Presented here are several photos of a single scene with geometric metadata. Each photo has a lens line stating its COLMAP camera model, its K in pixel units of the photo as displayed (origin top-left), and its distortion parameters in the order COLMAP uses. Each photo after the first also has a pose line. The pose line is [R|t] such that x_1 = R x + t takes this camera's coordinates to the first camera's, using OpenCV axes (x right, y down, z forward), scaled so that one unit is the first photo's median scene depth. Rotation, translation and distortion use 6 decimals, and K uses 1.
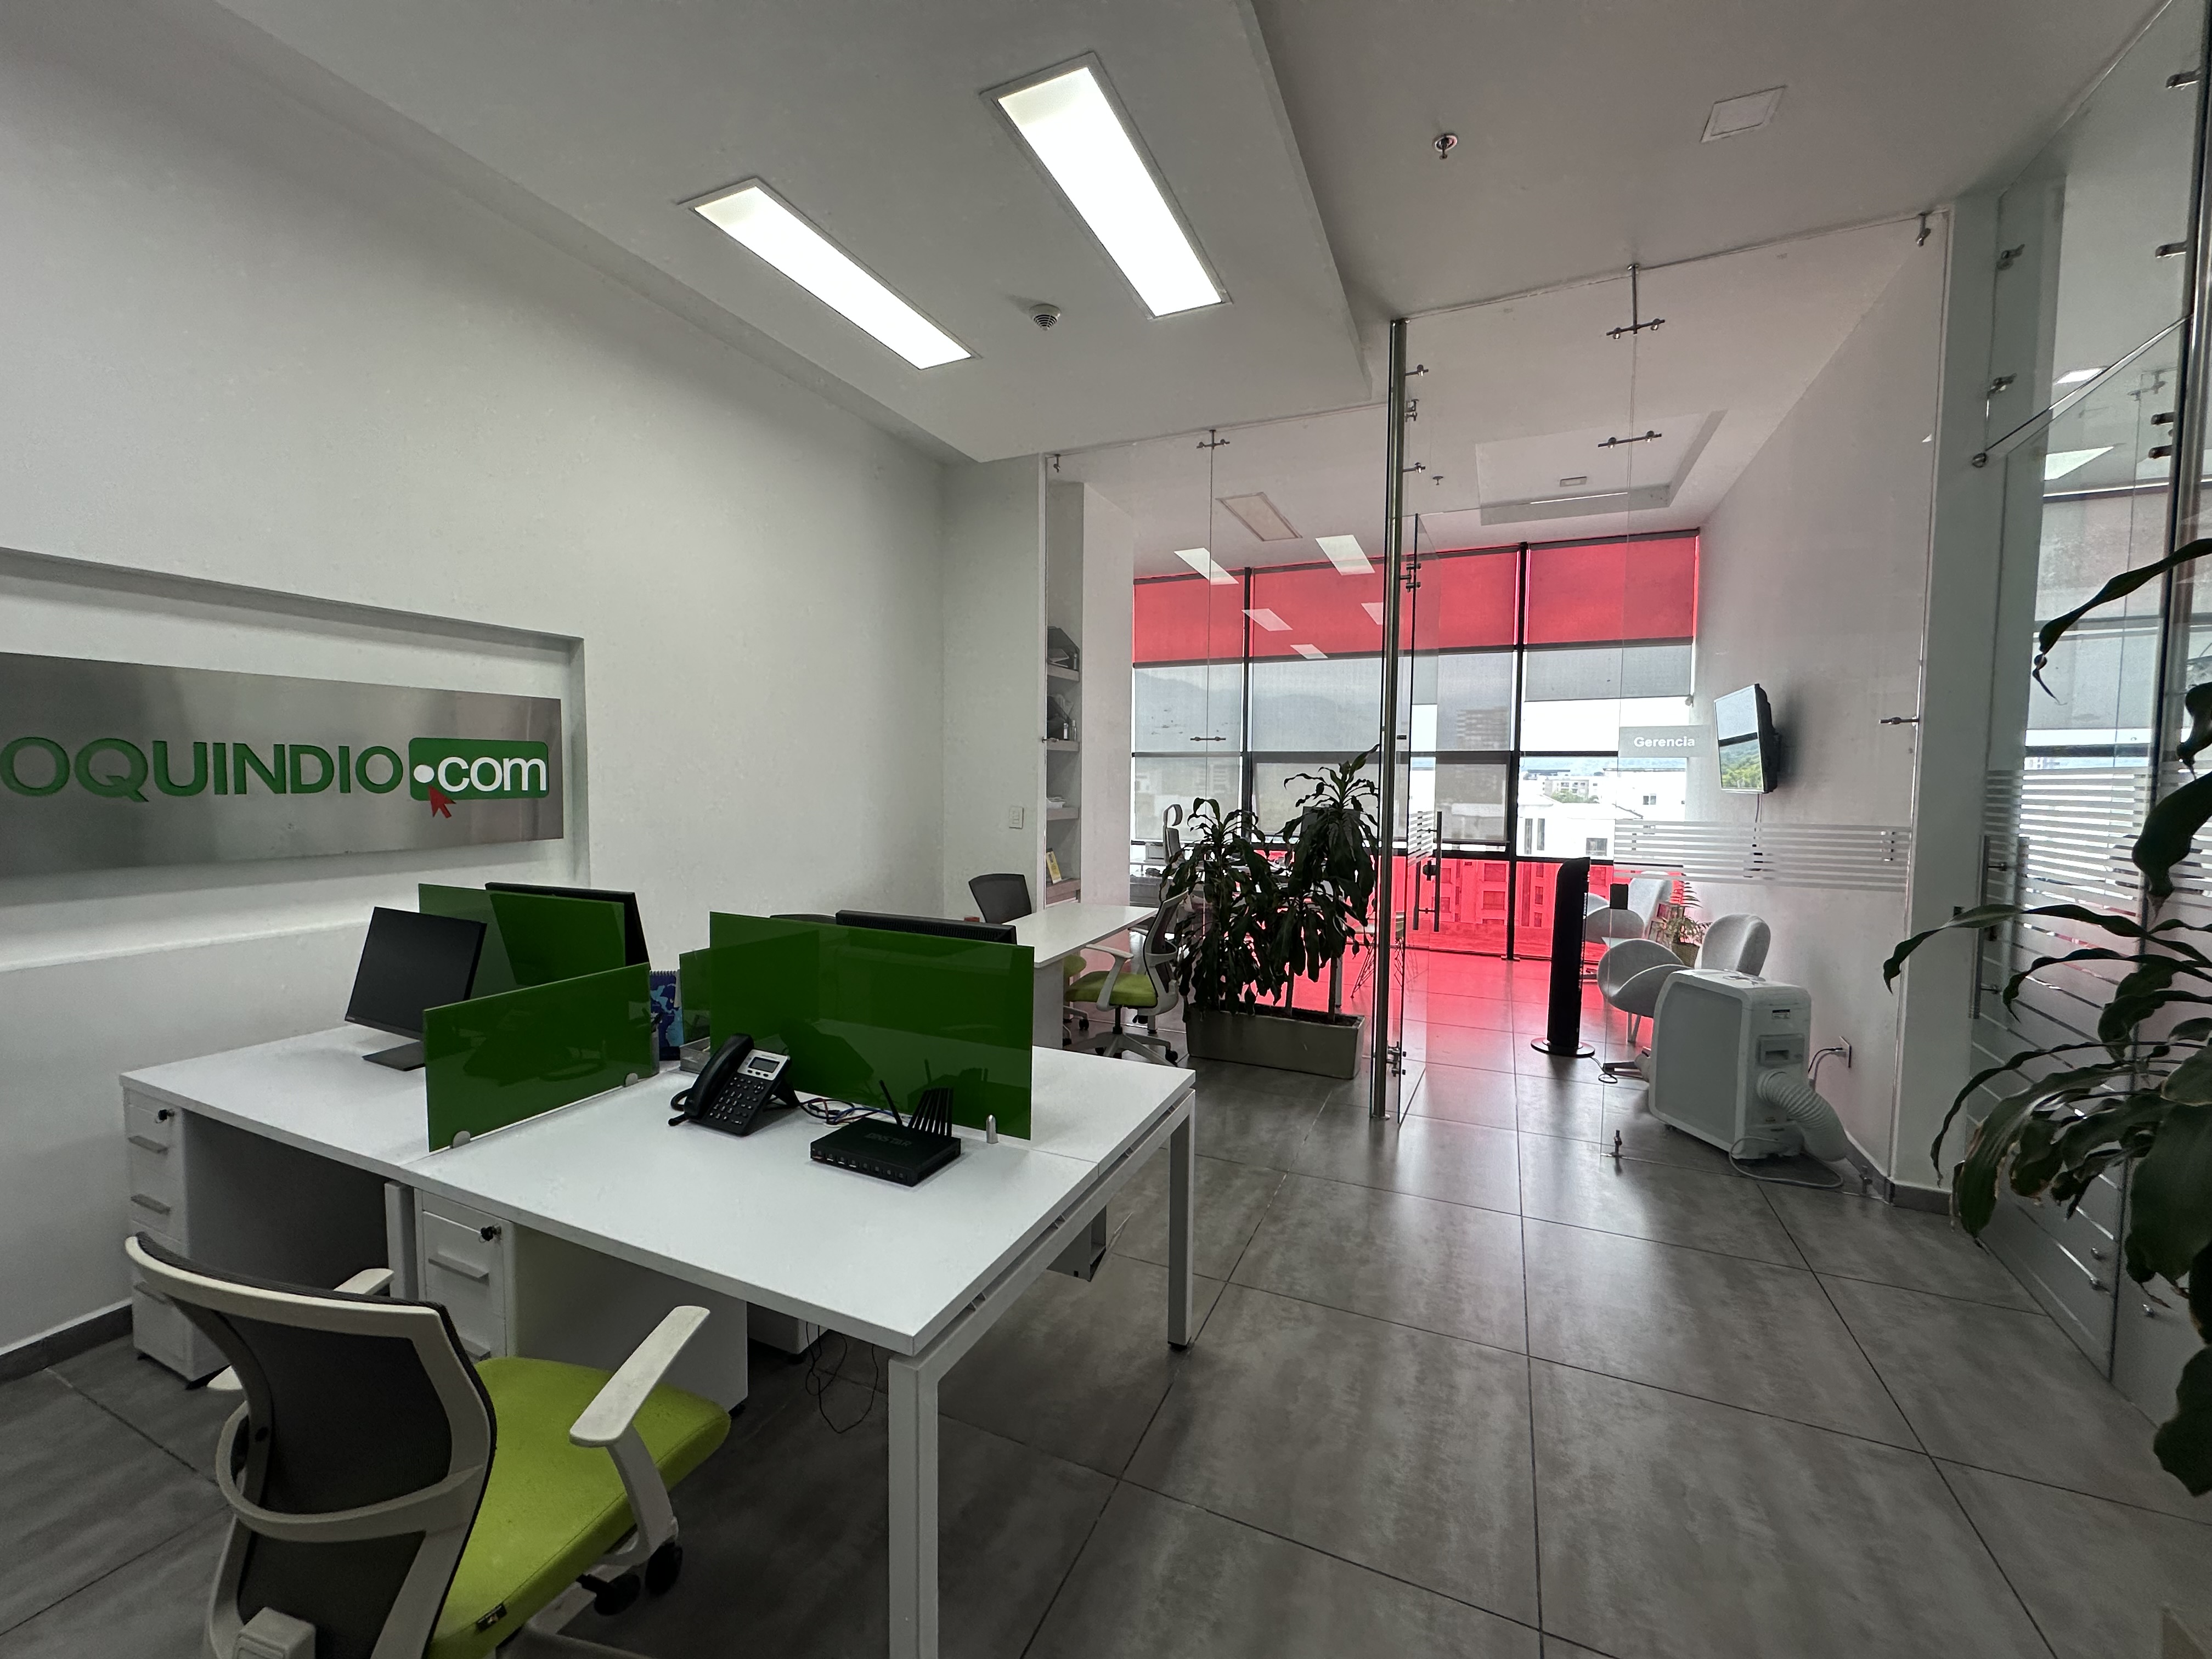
lens RADIAL K [[878.5, 0, 1106.0], [0, 878.5, 825.6], [0, 0, 1]] dist [-0.003130, -0.000382]
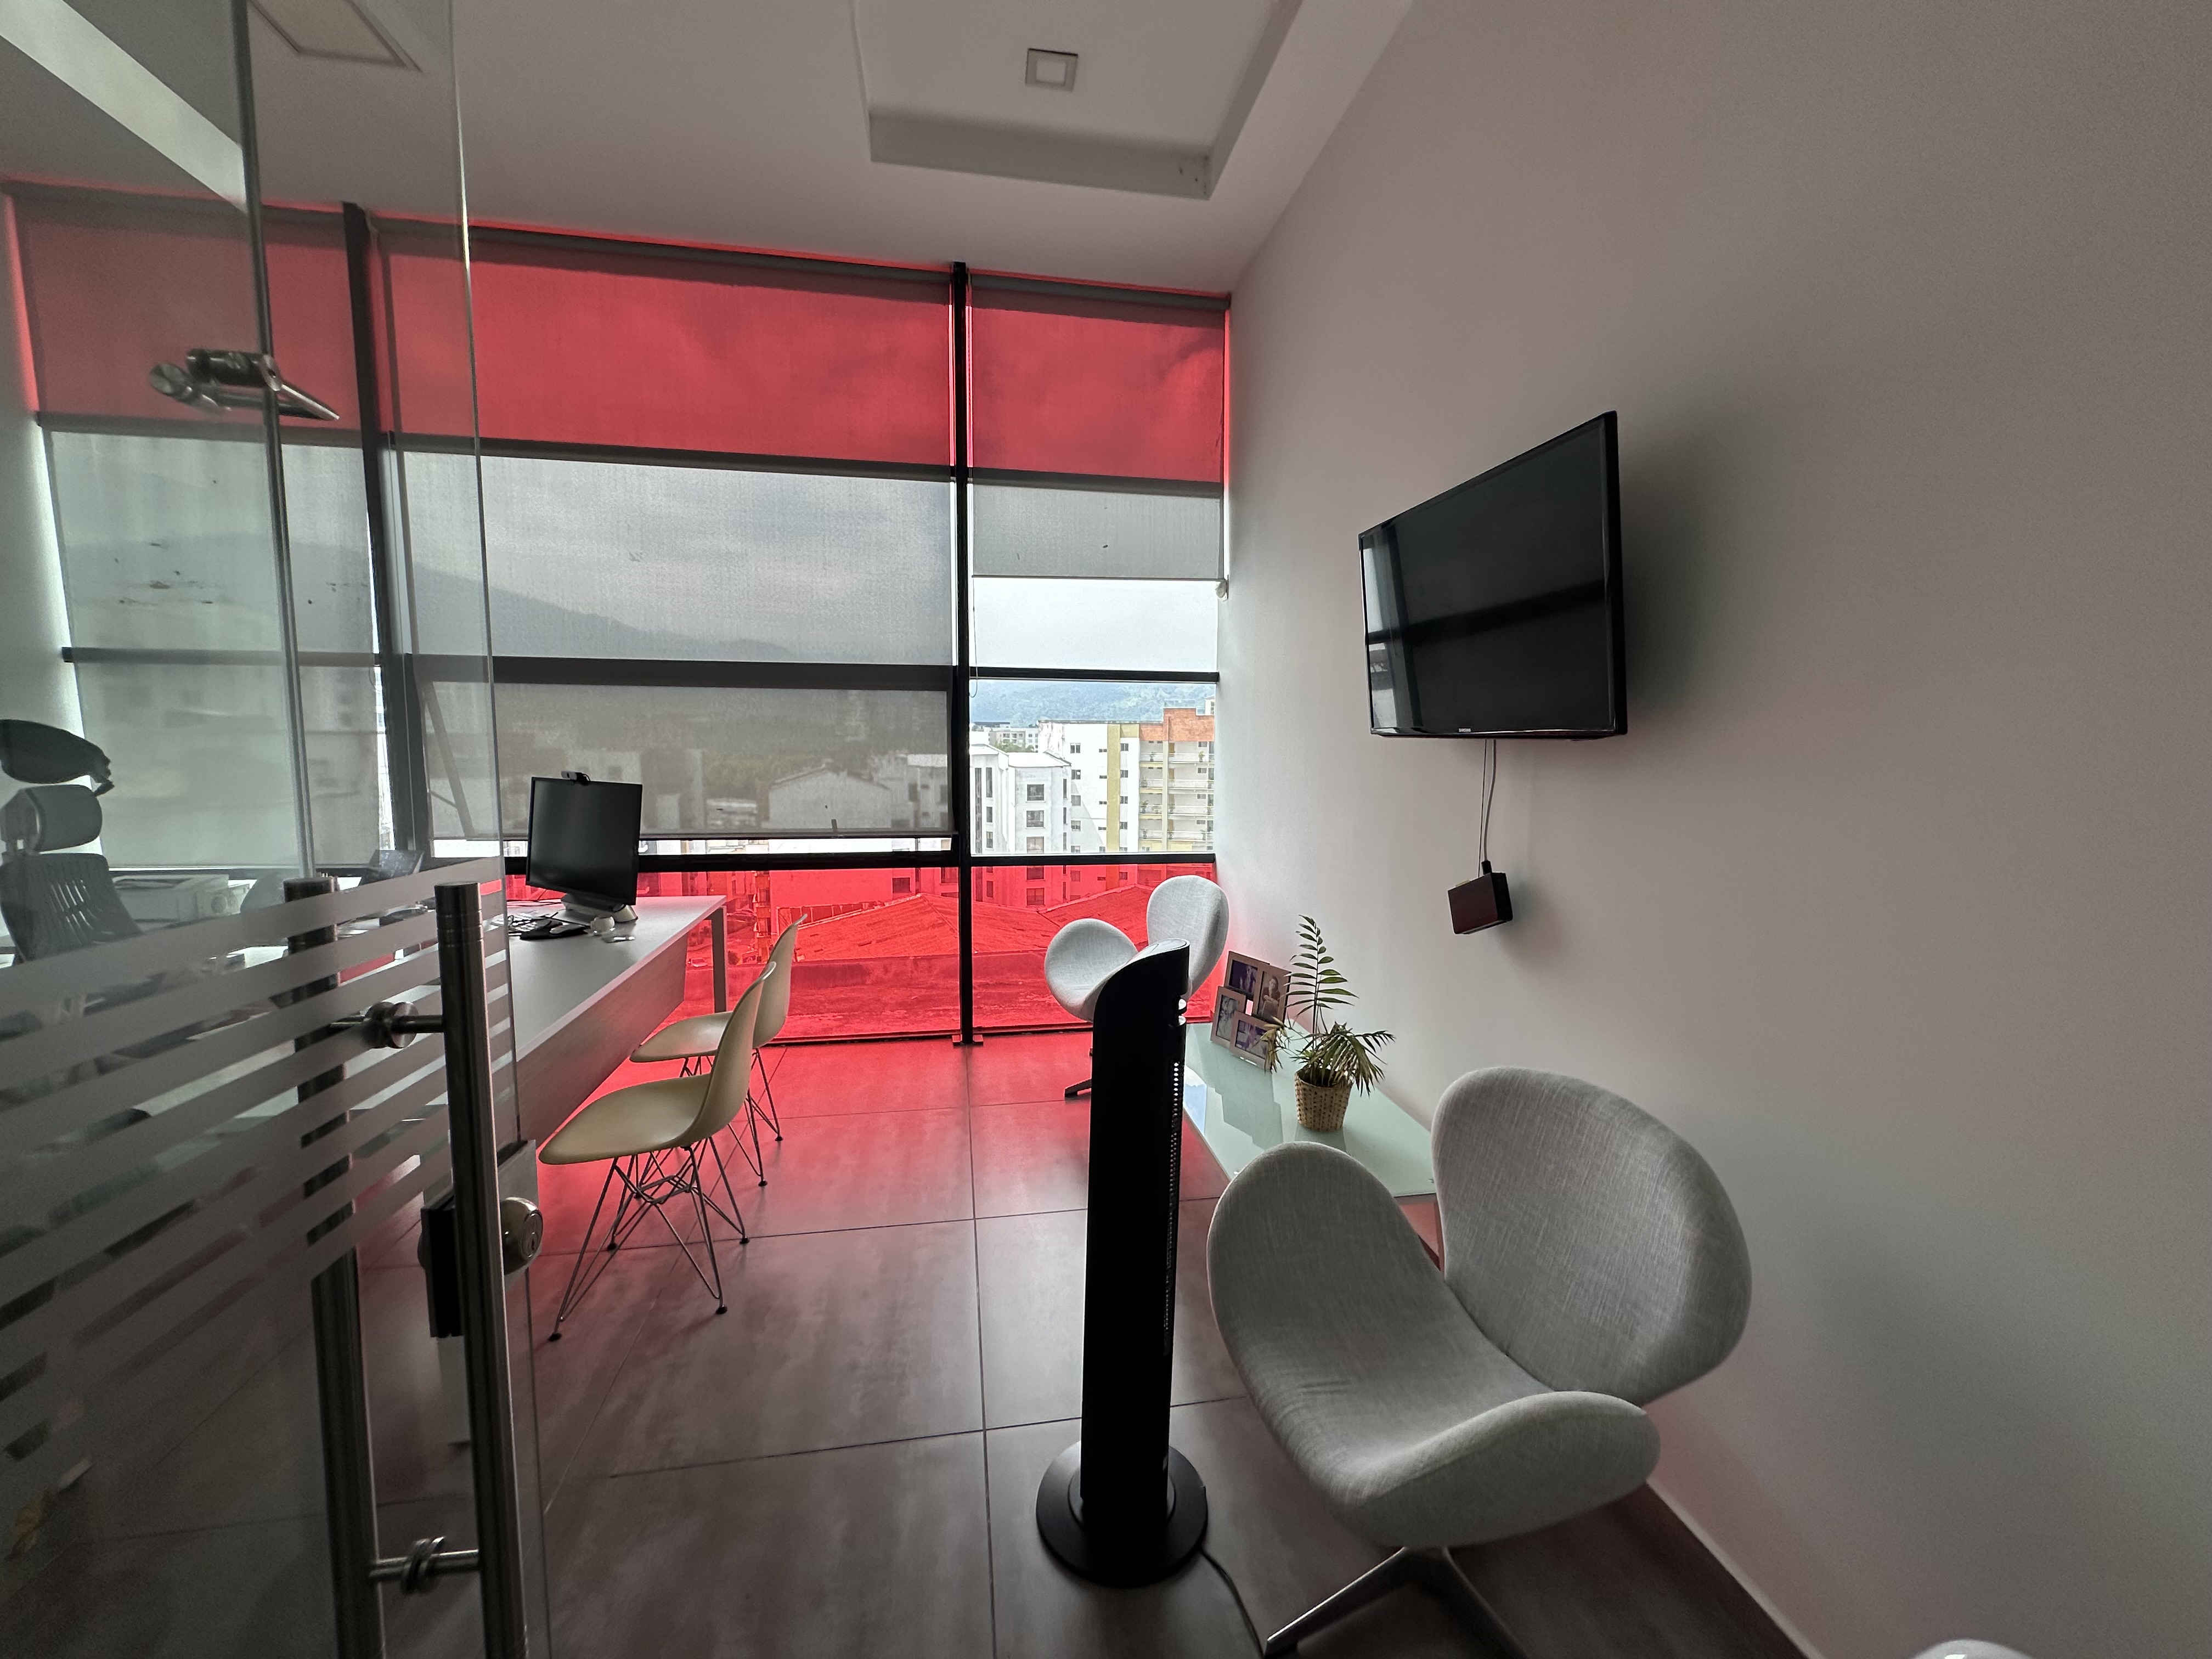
lens RADIAL K [[878.5, 0, 1106.0], [0, 878.5, 825.6], [0, 0, 1]] dist [-0.003130, -0.000382]
pose [[0.828536, -0.059799, 0.556733, 0.229514], [0.029232, 0.997545, 0.063642, -0.018613], [-0.559172, -0.036455, 0.828250, 0.489849]]
